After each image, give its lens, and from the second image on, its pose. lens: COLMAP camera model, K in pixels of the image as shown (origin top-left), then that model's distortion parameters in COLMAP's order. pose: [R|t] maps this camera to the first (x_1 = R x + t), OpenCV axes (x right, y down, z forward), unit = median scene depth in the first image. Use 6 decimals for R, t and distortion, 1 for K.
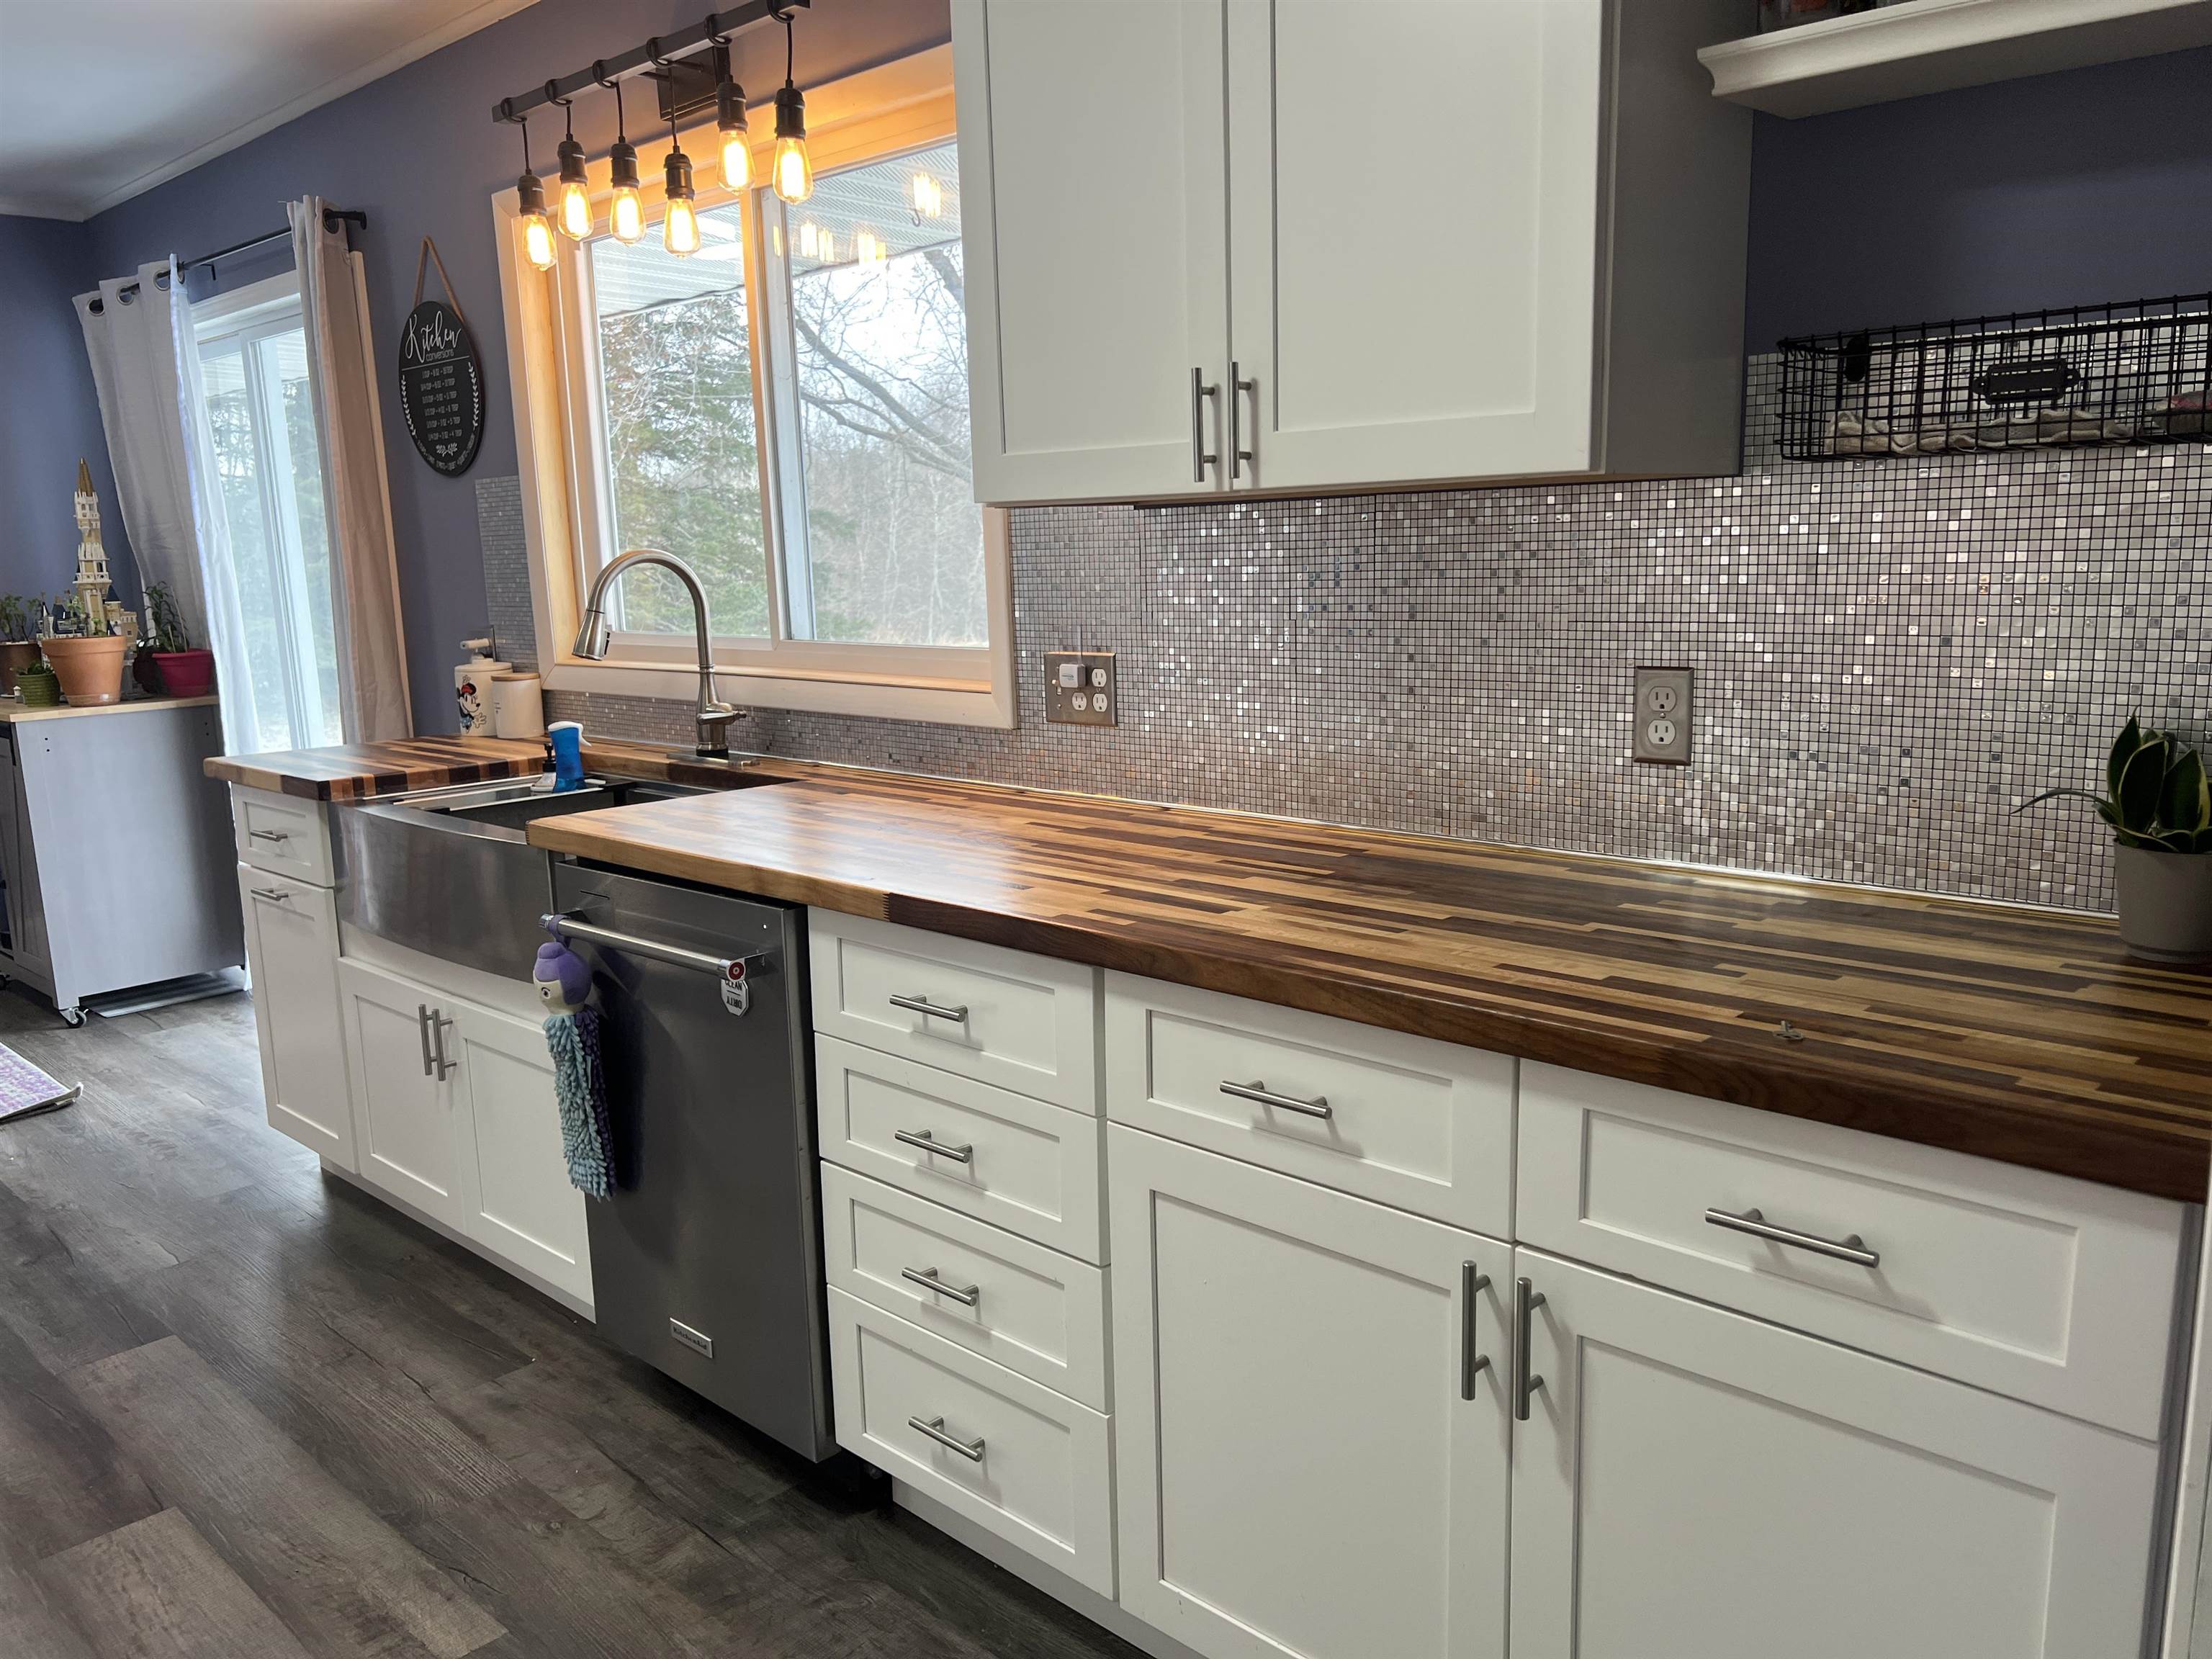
lens RADIAL K [[1660.4, 0, 1106.0], [0, 1660.4, 829.5], [0, 0, 1]] dist [0.070279, -0.092934]
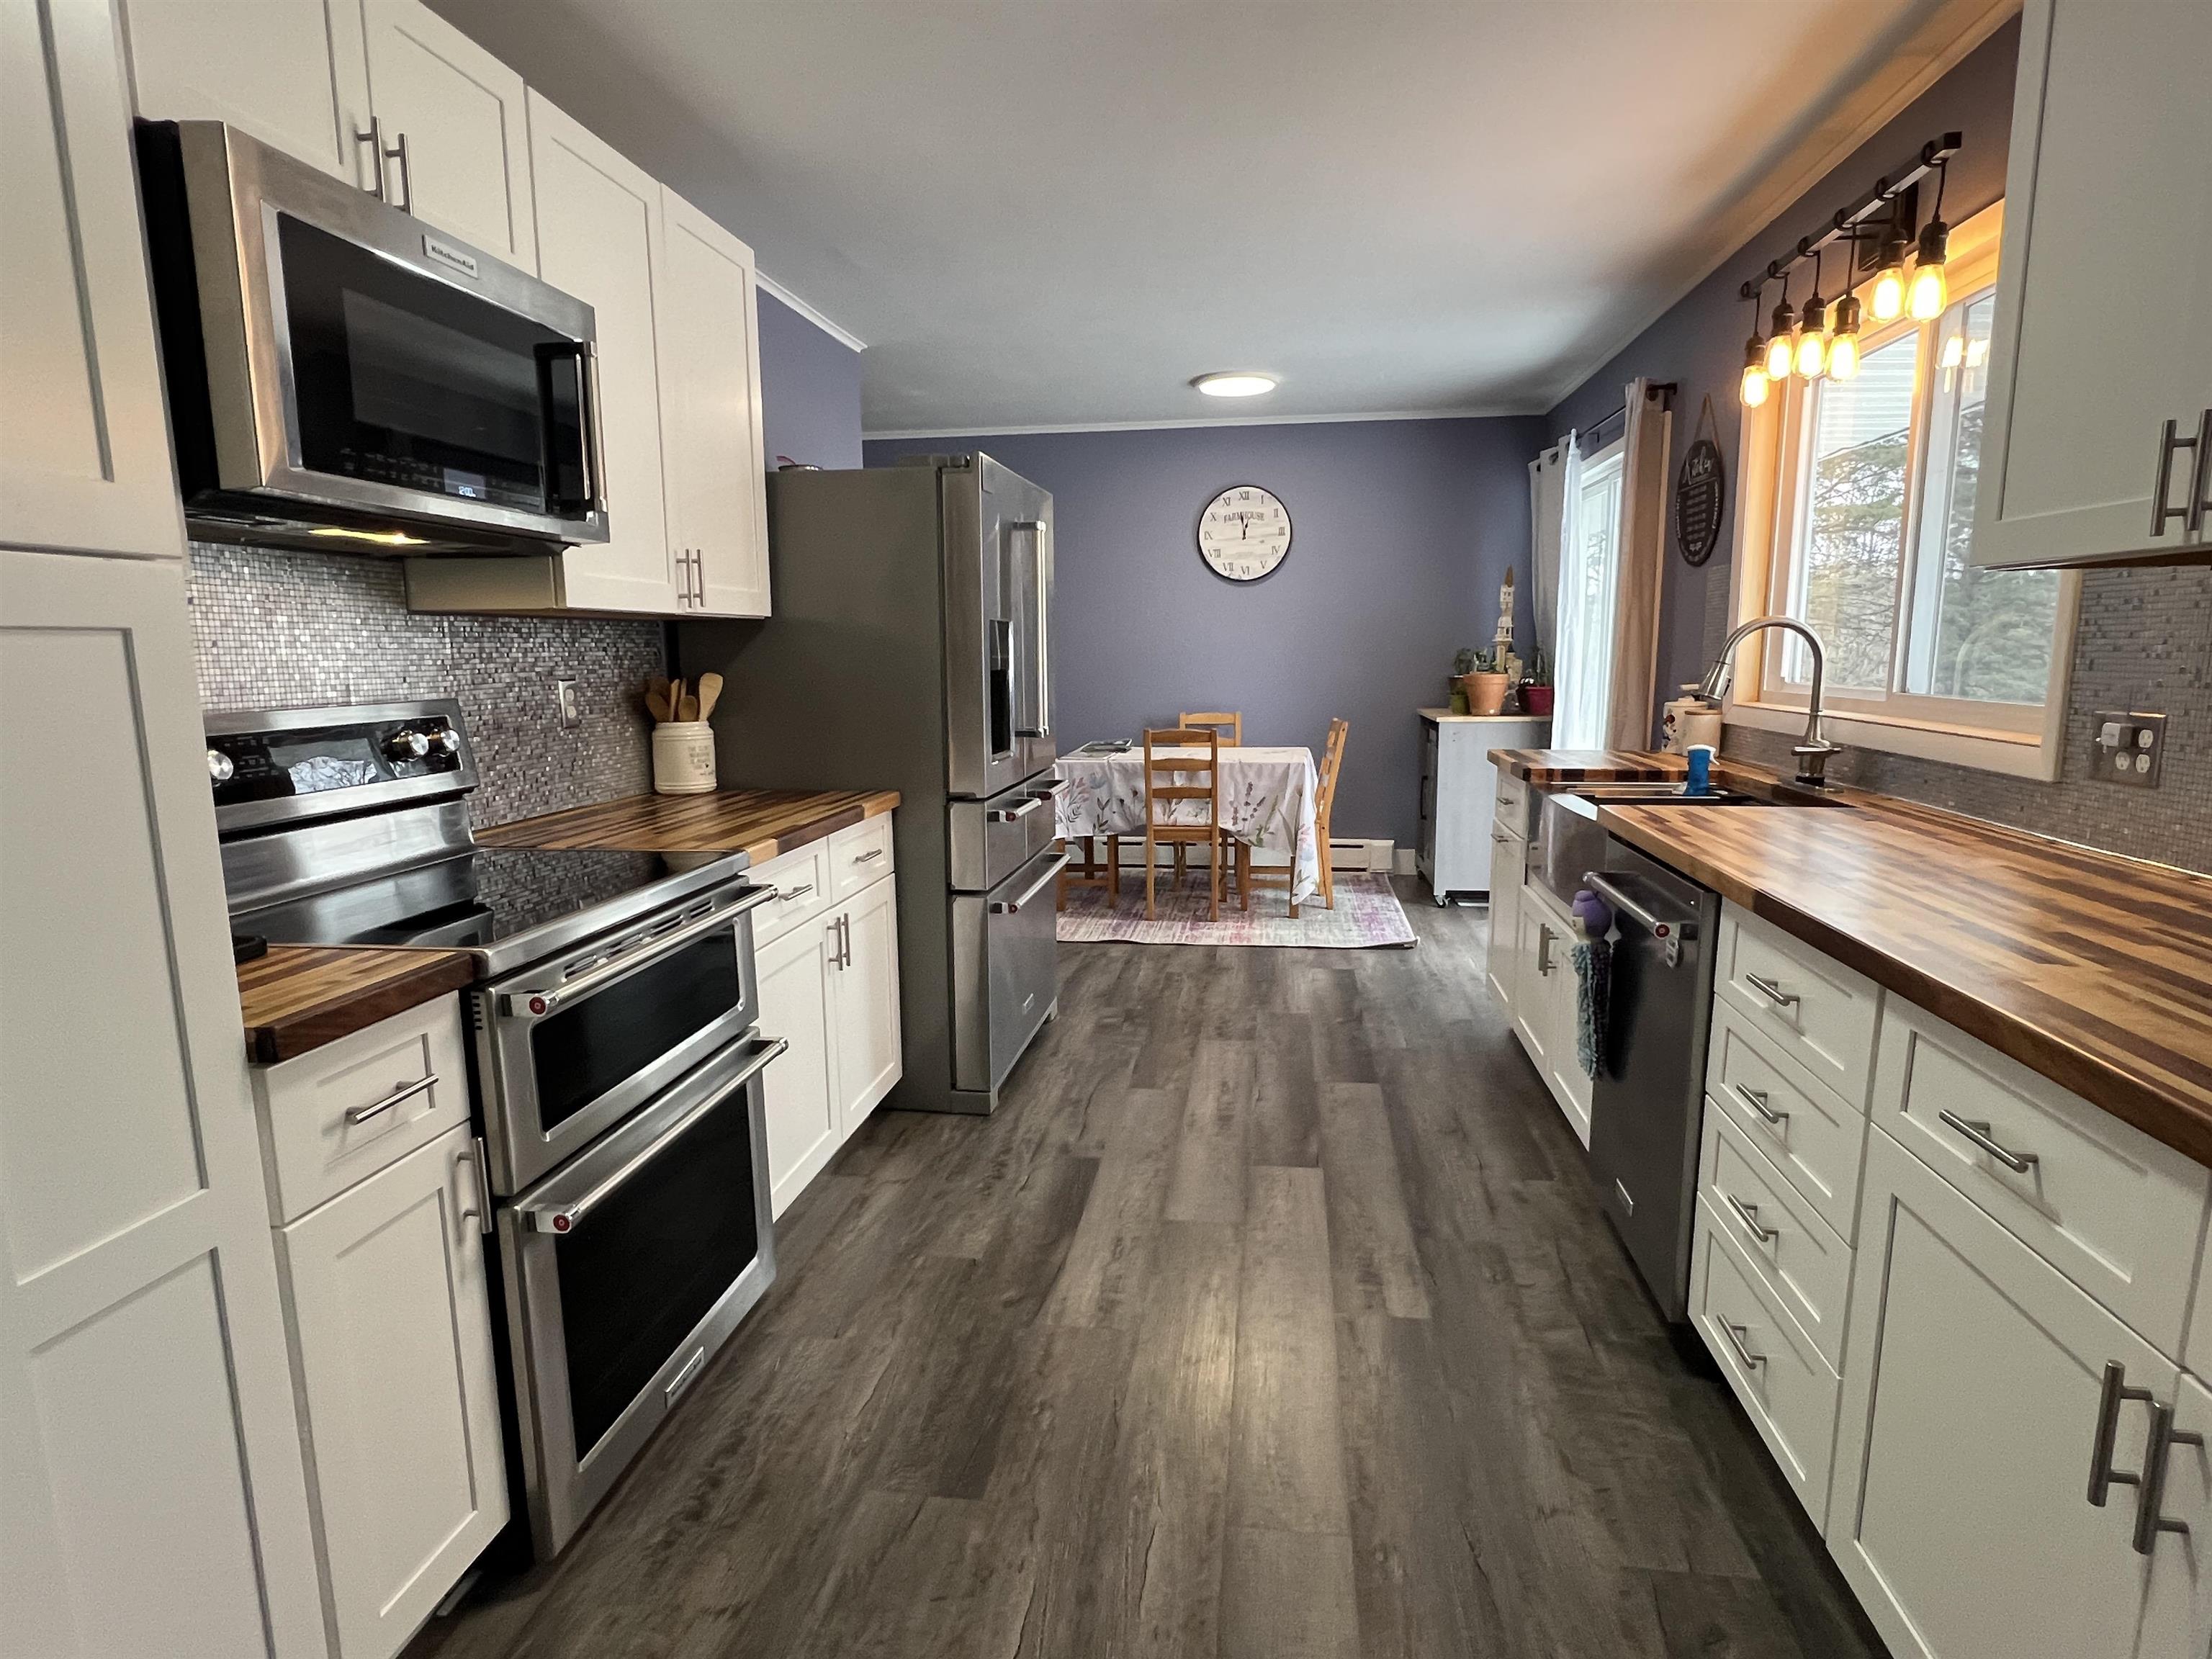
lens RADIAL K [[1179.3, 0, 1106.0], [0, 1179.3, 829.5], [0, 0, 1]] dist [0.002641, 0.000296]
pose [[0.568305, 0.147541, -0.809482, 0.212989], [-0.145203, 0.986336, 0.077834, -0.002087], [0.809905, 0.073305, 0.581962, 0.078043]]
